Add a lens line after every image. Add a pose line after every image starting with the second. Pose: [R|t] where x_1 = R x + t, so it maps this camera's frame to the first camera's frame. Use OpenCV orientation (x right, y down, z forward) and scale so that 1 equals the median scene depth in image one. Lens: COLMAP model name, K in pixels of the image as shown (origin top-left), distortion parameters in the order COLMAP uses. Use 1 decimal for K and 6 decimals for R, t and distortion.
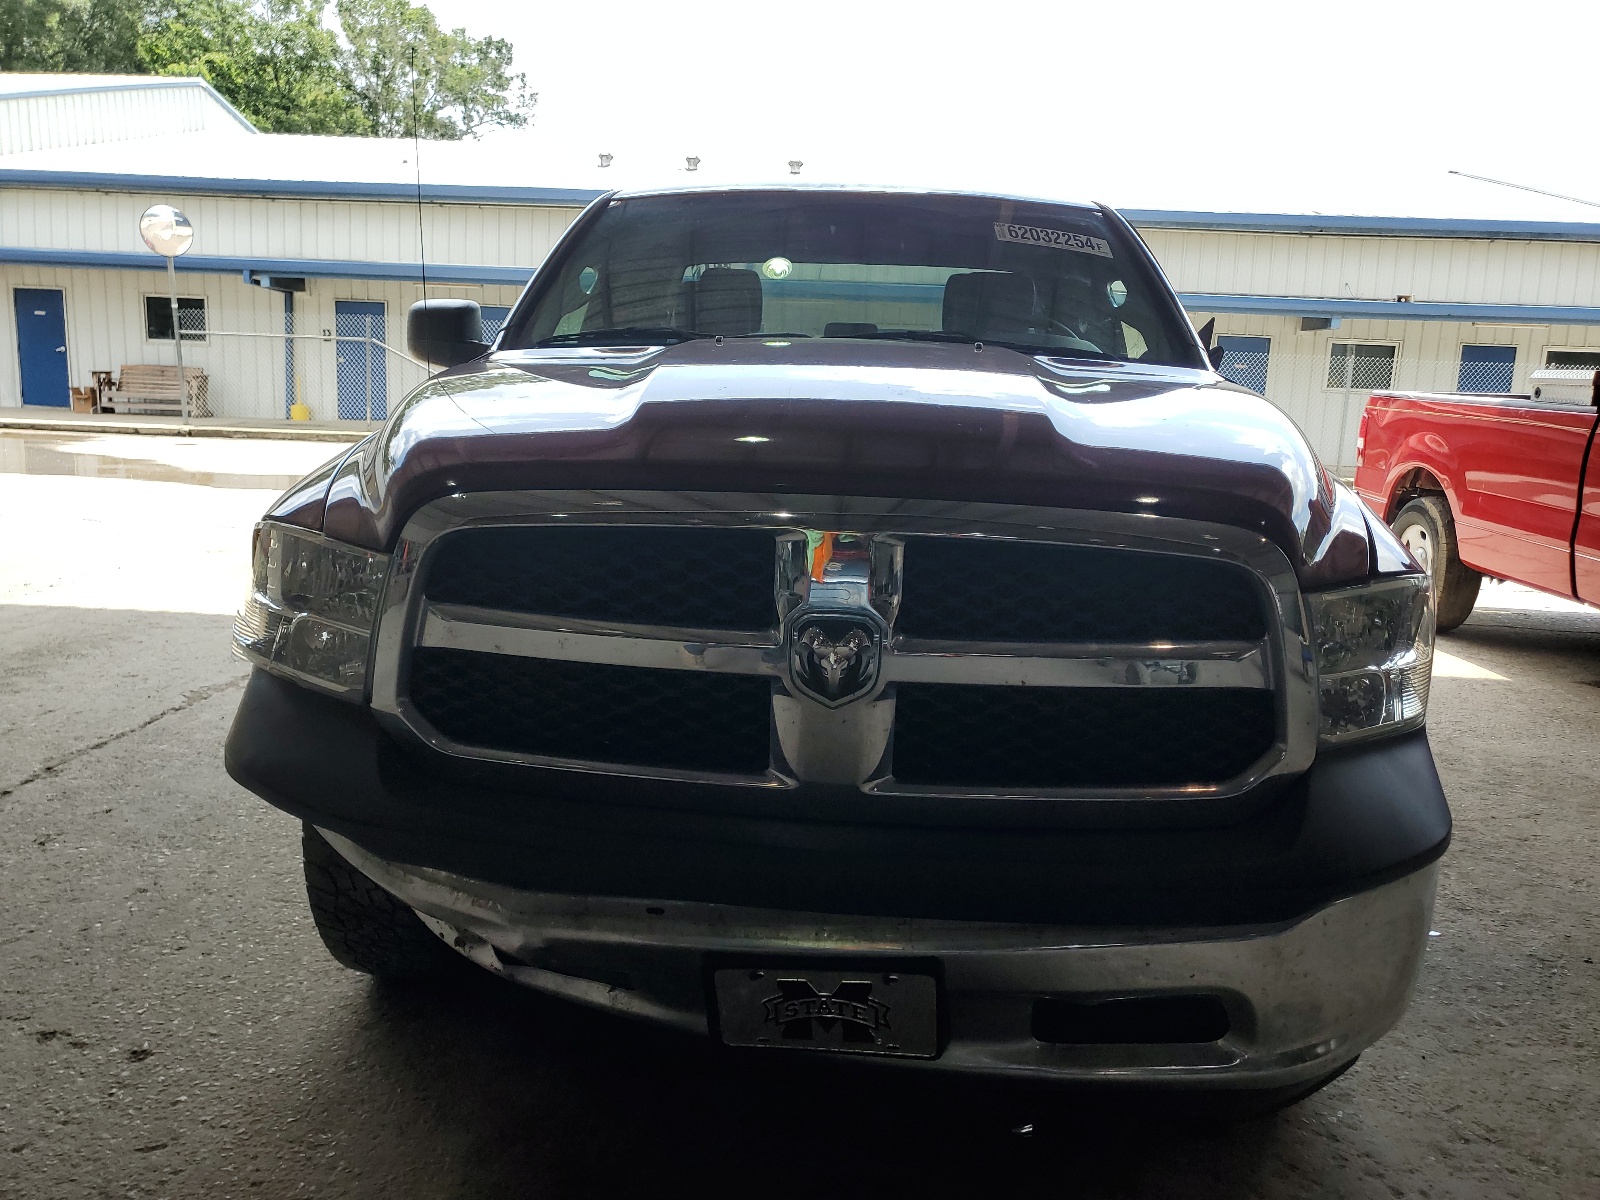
lens RADIAL K [[1273.0, 0, 799.0], [0, 1273.0, 597.0], [0, 0, 1]] dist [0.014525, -0.013264]
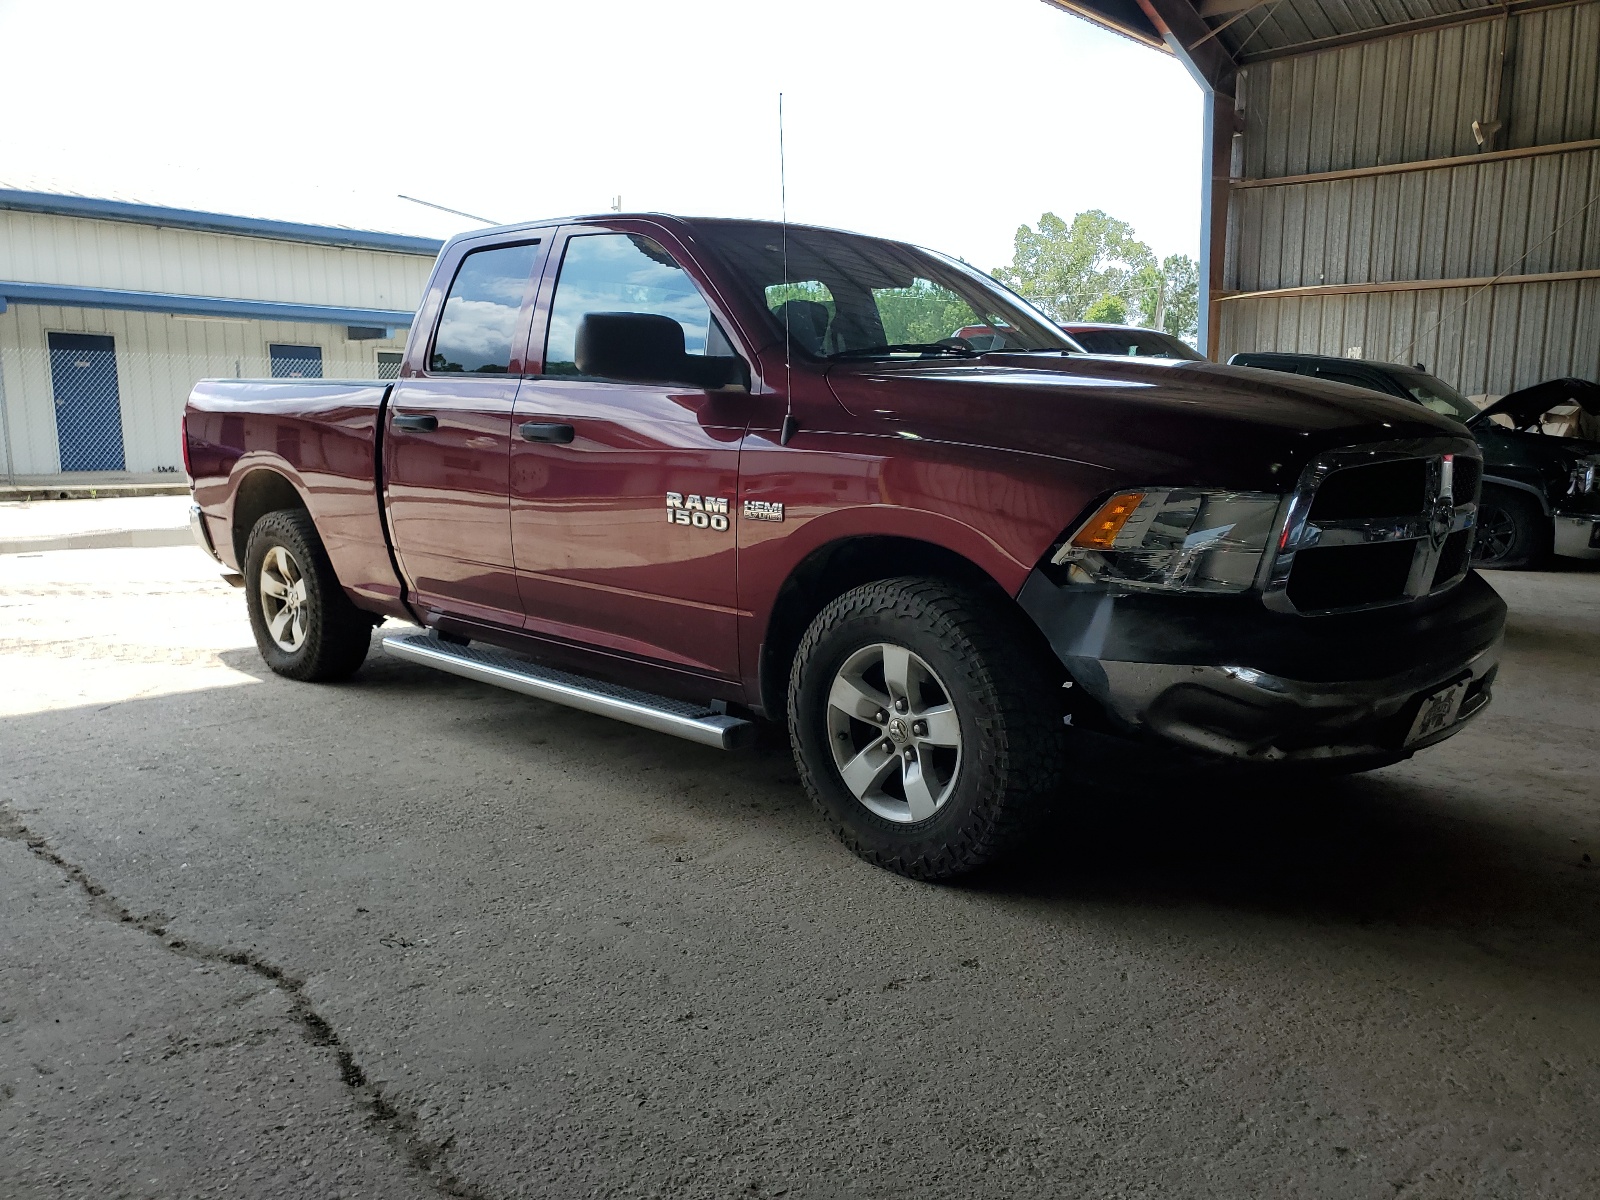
lens RADIAL K [[1273.0, 0, 792.5], [0, 1273.0, 608.6], [0, 0, 1]] dist [0.014525, -0.013264]
pose [[0.681095, -0.137985, 0.719075, -0.805735], [0.130714, 0.989220, 0.066013, -0.056695], [-0.720432, 0.049032, 0.691790, 0.109481]]
